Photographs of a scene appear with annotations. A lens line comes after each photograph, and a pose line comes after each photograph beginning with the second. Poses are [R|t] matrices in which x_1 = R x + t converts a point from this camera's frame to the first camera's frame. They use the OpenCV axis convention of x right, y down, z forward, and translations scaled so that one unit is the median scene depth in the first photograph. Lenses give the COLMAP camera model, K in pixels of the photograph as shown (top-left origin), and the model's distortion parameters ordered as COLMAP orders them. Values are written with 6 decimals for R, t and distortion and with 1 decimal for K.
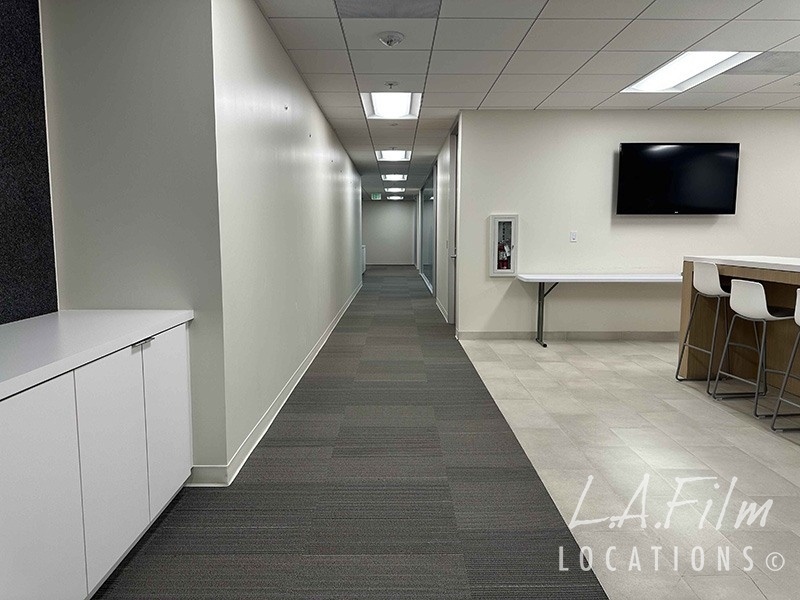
lens RADIAL K [[560.1, 0, 398.3], [0, 560.1, 294.3], [0, 0, 1]] dist [0.074861, -0.086283]
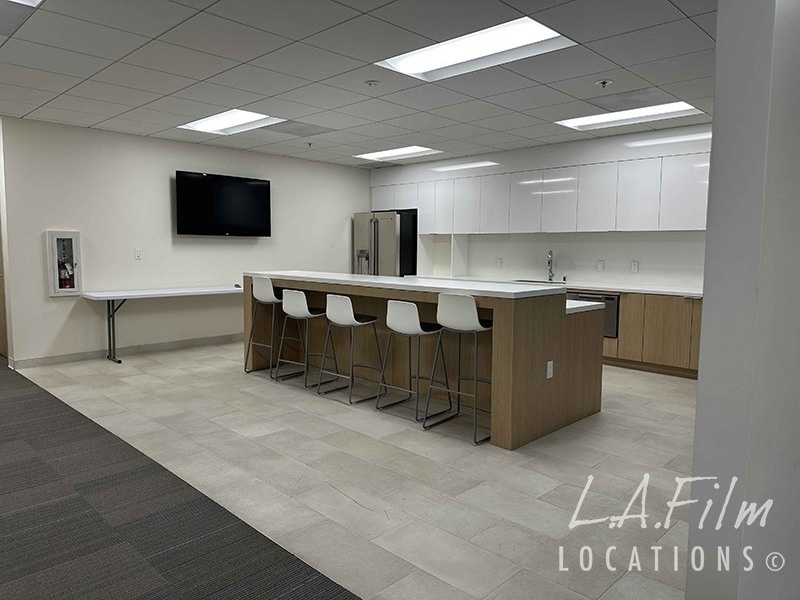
lens RADIAL K [[560.1, 0, 398.3], [0, 560.1, 294.3], [0, 0, 1]] dist [0.074861, -0.086283]
pose [[0.703805, -0.053698, 0.708360, -0.123551], [0.066957, 0.997714, 0.009107, -0.006924], [-0.707230, 0.041020, 0.705792, -0.097109]]
